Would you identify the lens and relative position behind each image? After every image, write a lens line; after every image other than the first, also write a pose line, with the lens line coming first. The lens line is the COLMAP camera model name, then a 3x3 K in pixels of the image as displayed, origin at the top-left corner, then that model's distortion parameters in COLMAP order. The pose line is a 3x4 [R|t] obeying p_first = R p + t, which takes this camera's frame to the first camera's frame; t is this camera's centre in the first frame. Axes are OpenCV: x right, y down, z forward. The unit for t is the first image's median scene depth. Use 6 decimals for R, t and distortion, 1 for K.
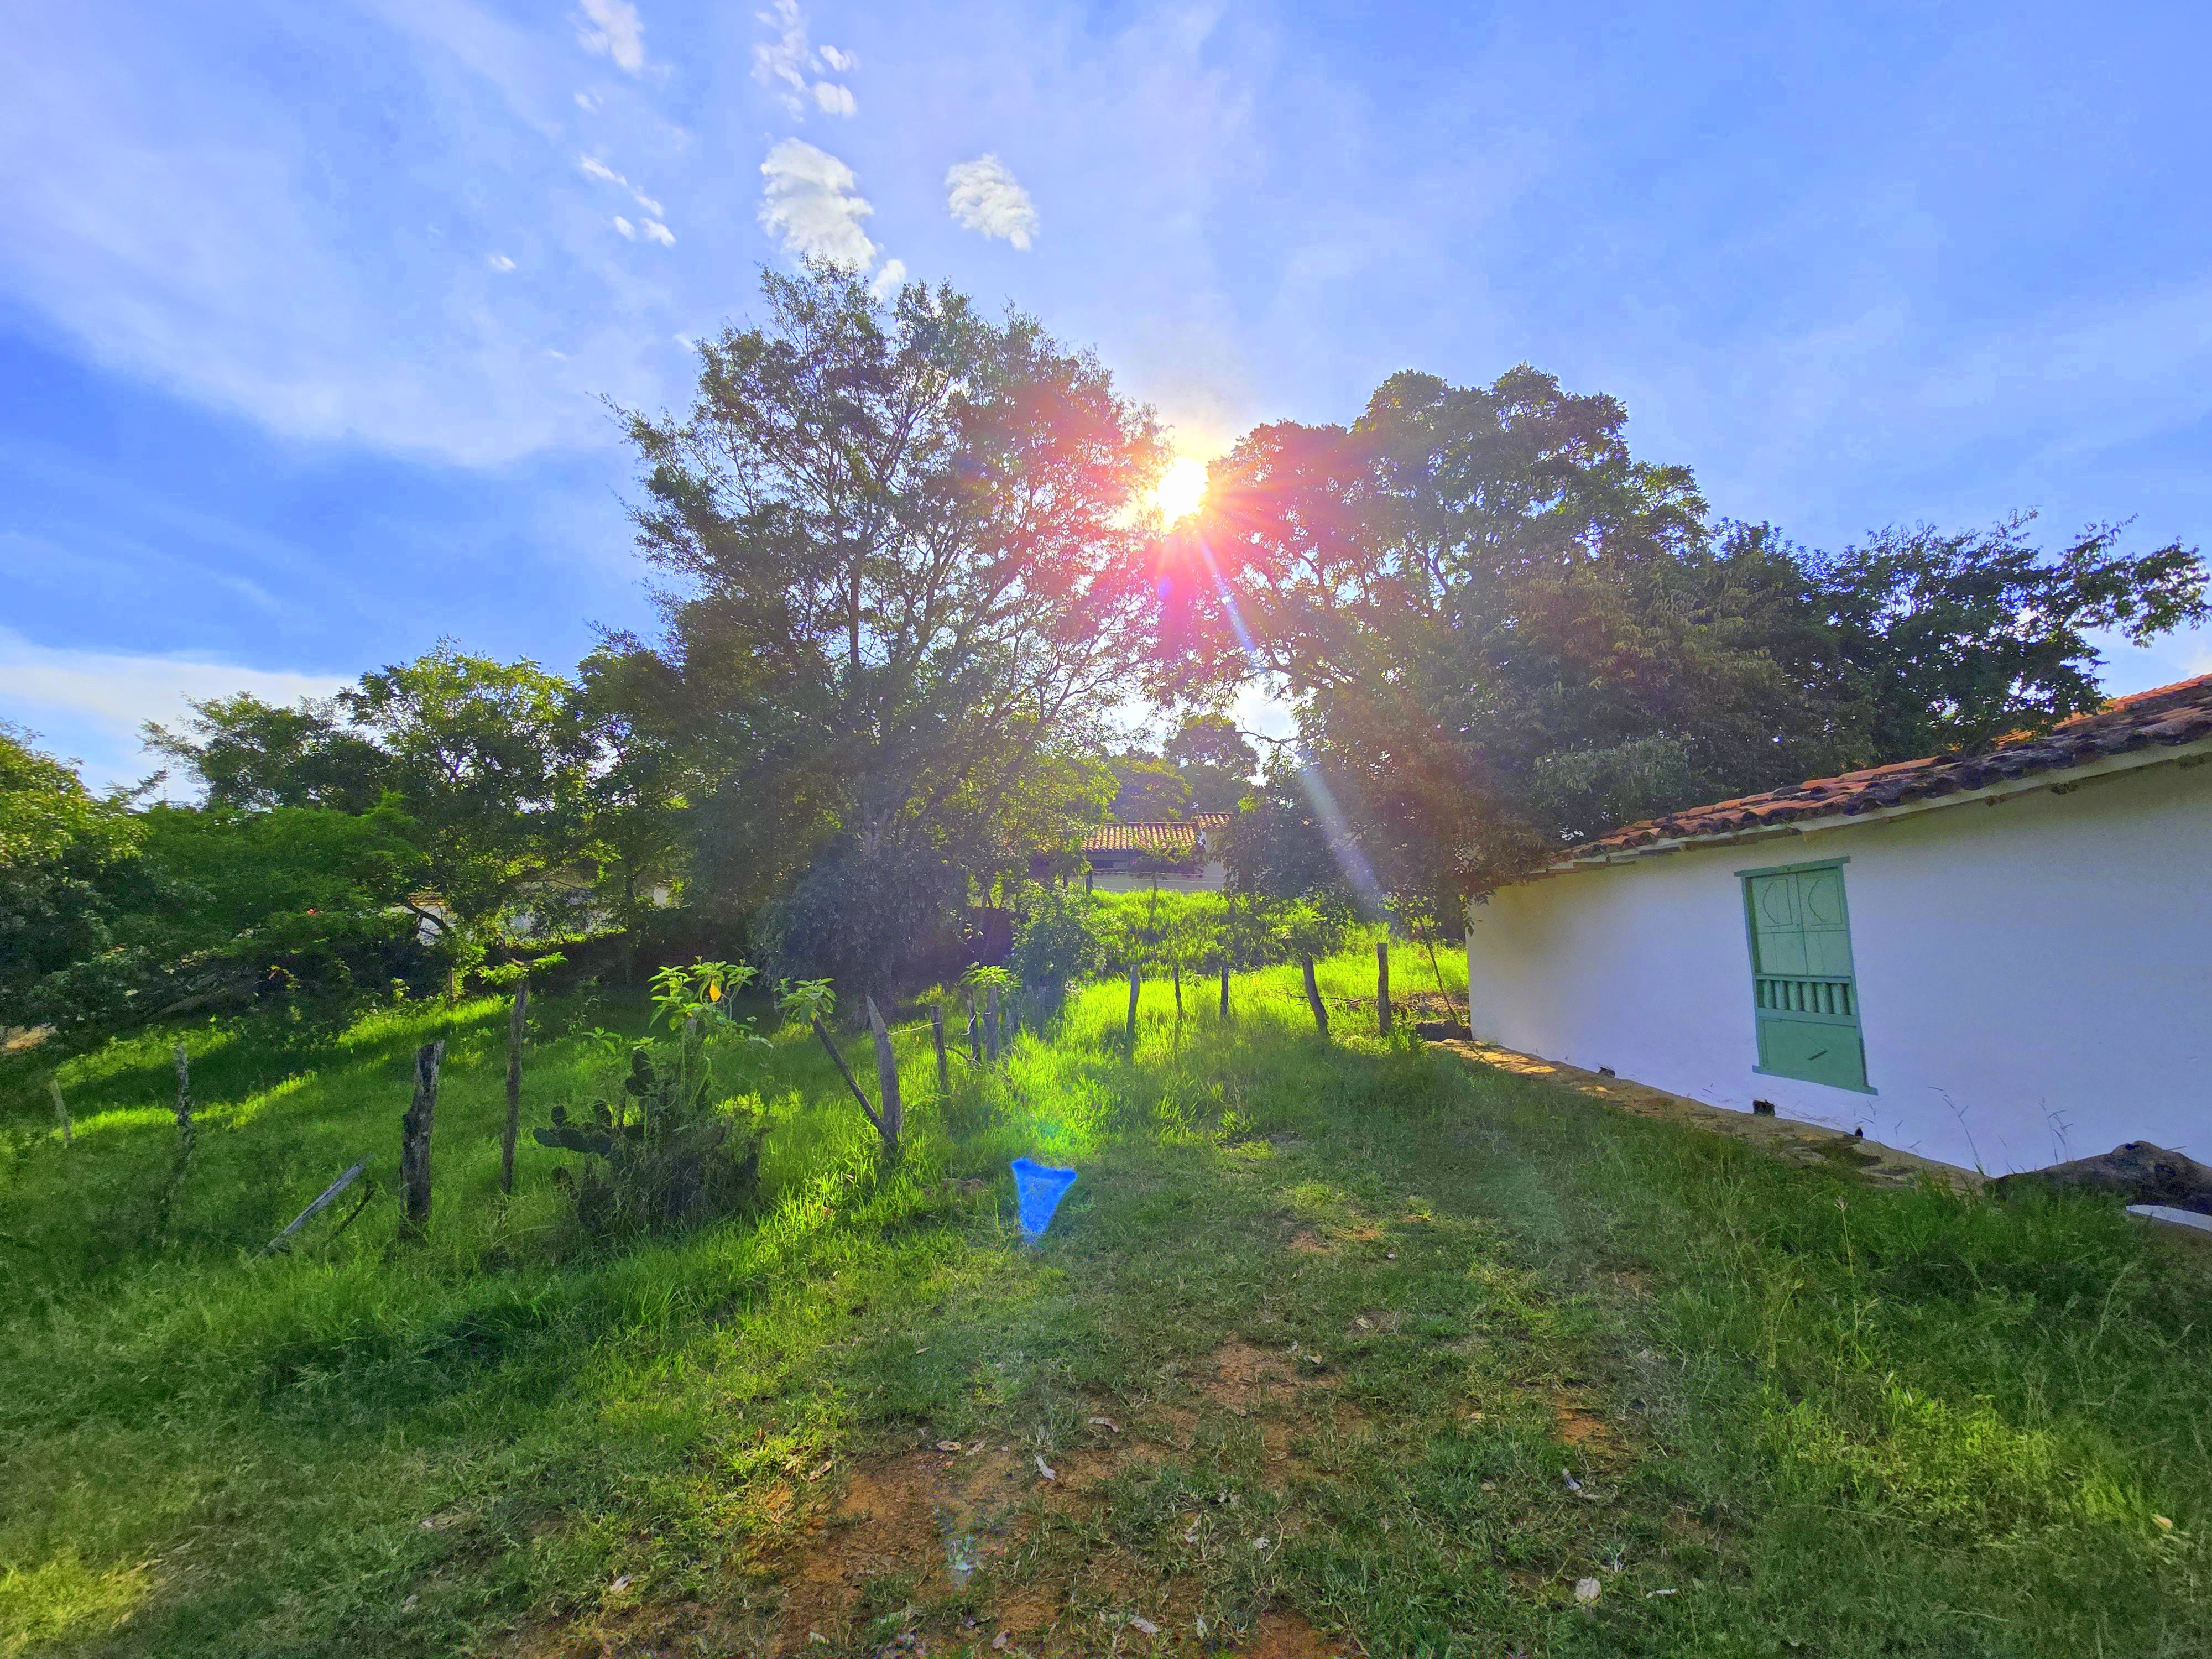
lens RADIAL K [[902.1, 0, 1106.0], [0, 902.1, 820.1], [0, 0, 1]] dist [-0.003296, -0.000110]
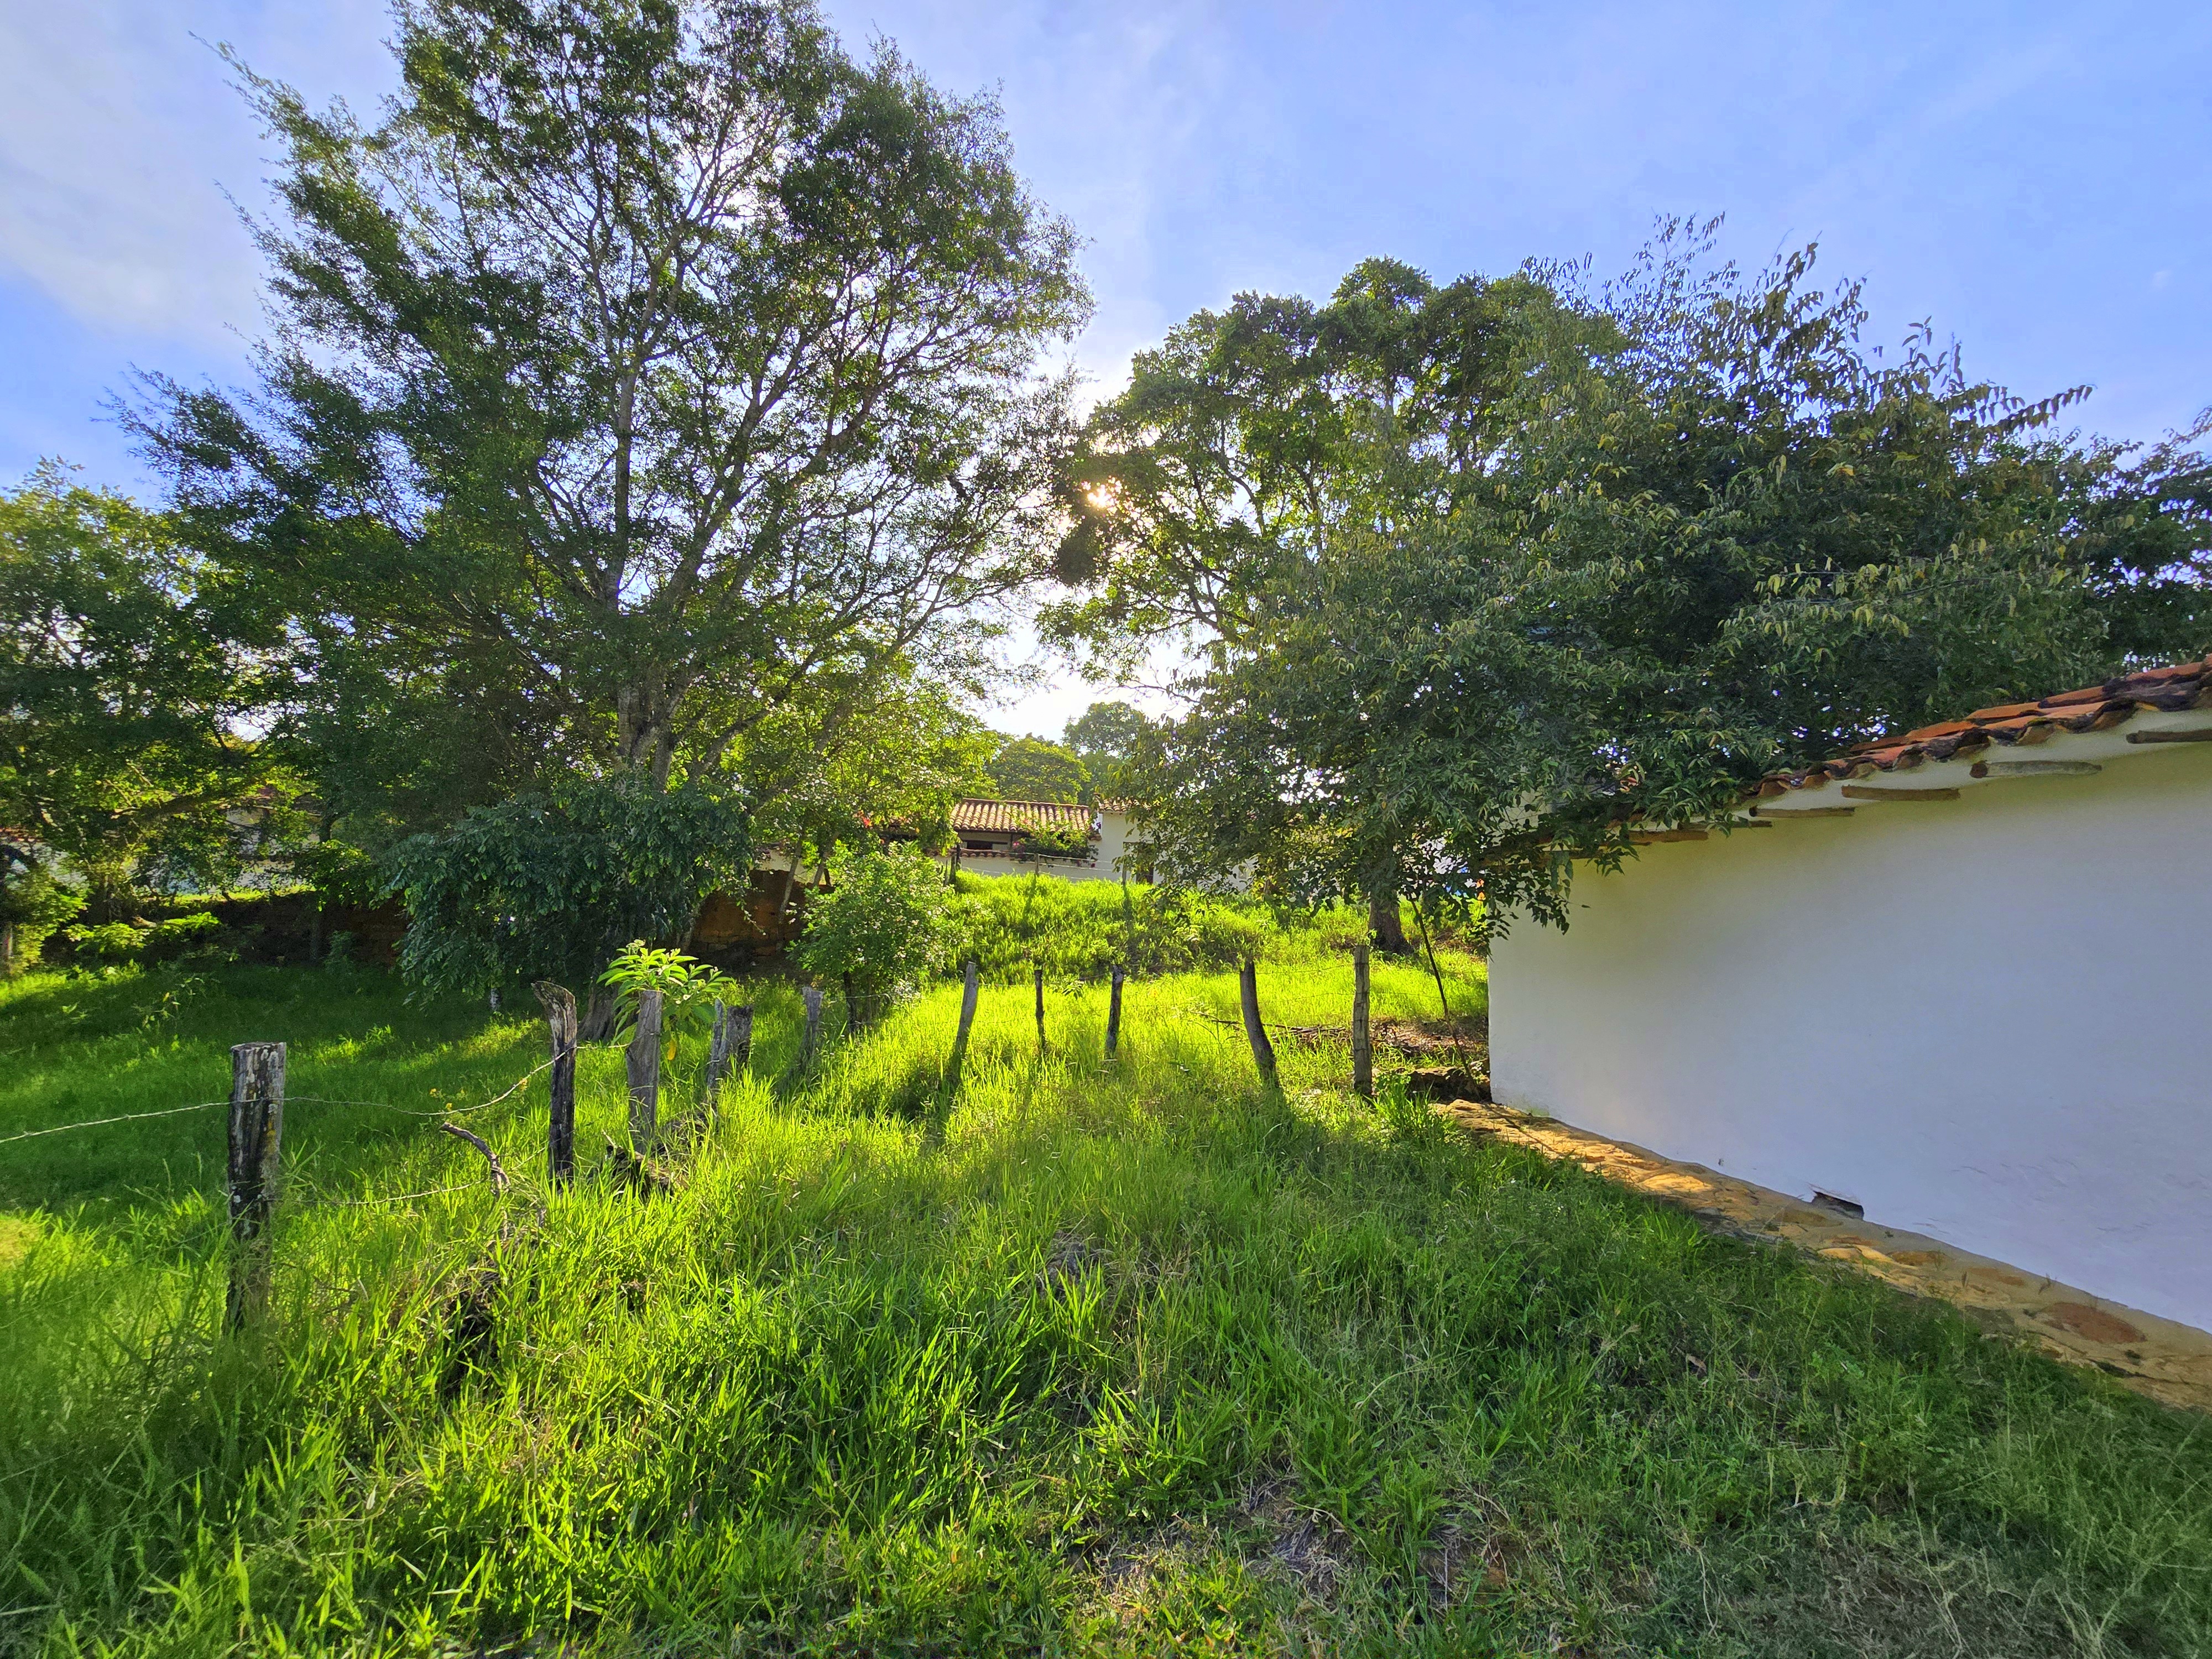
lens RADIAL K [[896.9, 0, 1126.3], [0, 896.9, 822.8], [0, 0, 1]] dist [-0.008990, -0.000118]
pose [[0.988714, 0.065927, 0.134530, 0.029276], [-0.065570, 0.997823, -0.007086, 0.039519], [-0.134704, -0.001815, 0.990884, 0.238873]]
